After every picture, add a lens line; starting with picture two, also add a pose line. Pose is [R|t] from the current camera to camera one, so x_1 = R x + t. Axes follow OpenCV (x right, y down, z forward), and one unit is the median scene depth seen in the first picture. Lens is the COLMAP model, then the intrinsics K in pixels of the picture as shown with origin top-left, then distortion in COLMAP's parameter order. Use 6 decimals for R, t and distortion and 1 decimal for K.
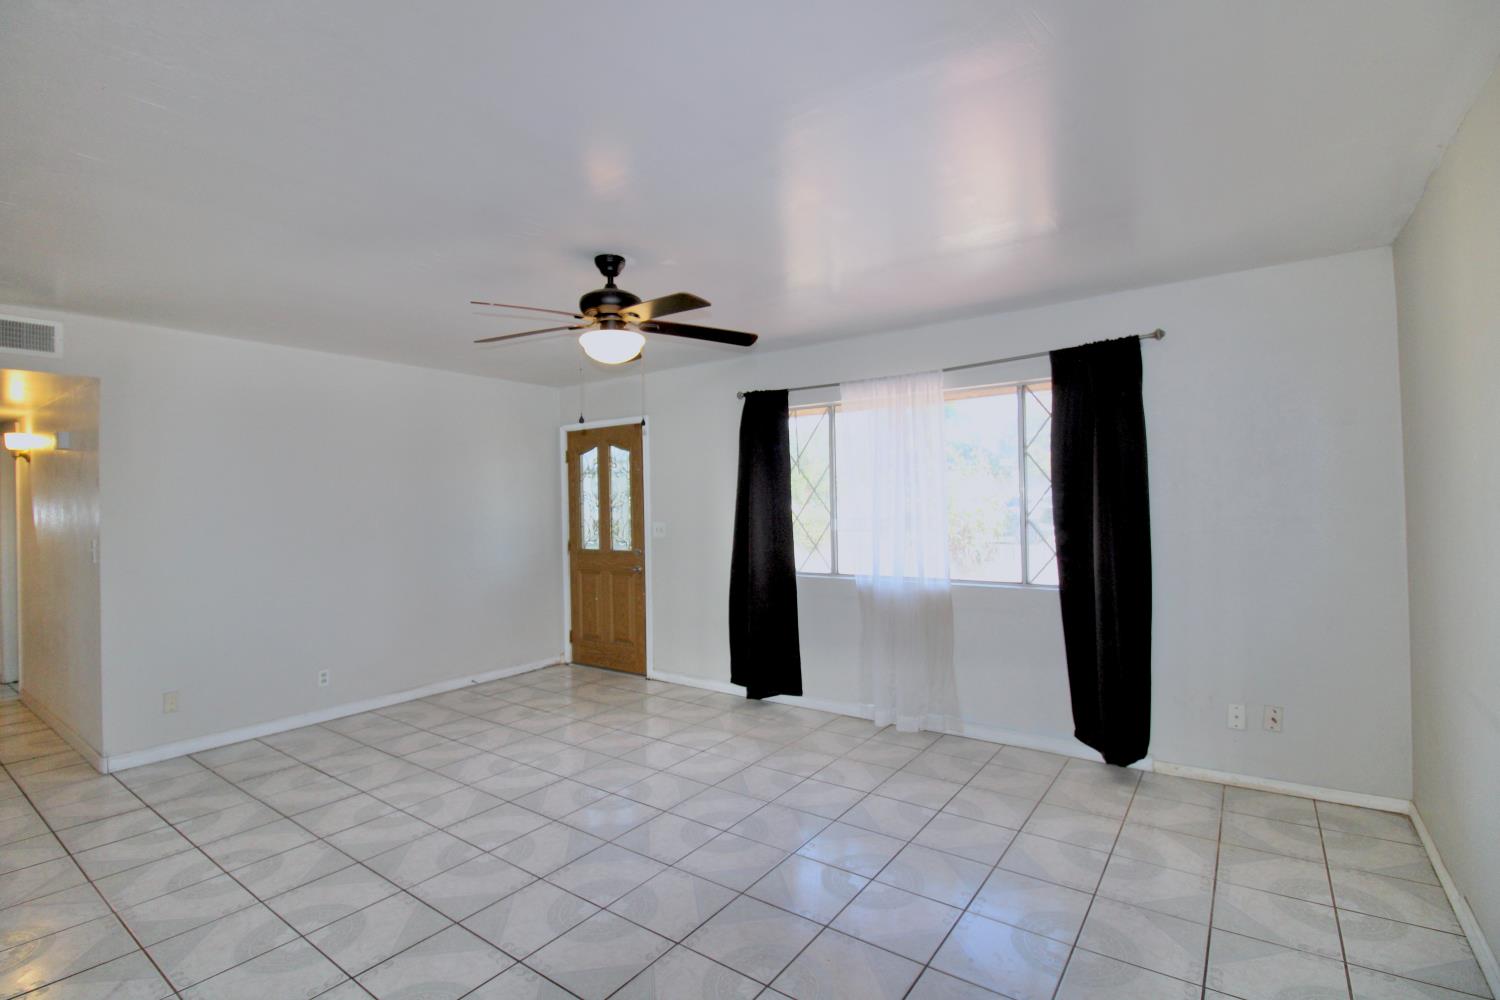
lens RADIAL K [[684.8, 0, 752.3], [0, 684.8, 499.1], [0, 0, 1]] dist [-0.013757, -0.007411]
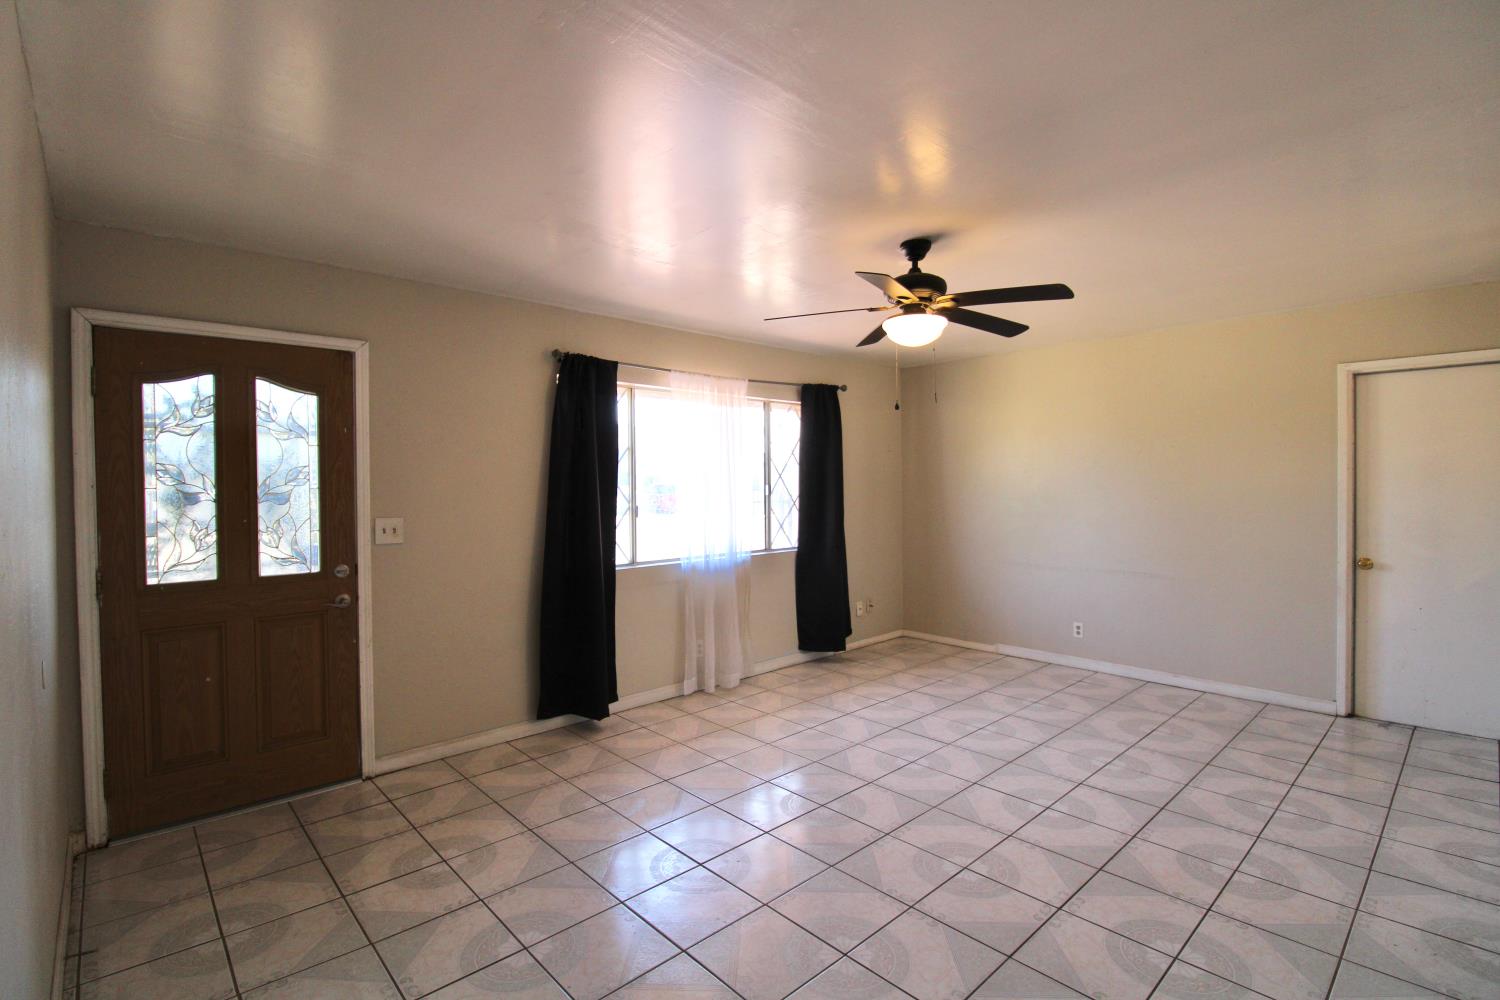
lens RADIAL K [[684.8, 0, 742.4], [0, 684.8, 495.4], [0, 0, 1]] dist [-0.013757, -0.007411]
pose [[0.213936, 0.002429, 0.976845, -0.672444], [-0.000715, 0.999997, -0.002330, 0.014101], [-0.976847, -0.000200, 0.213937, 0.551903]]
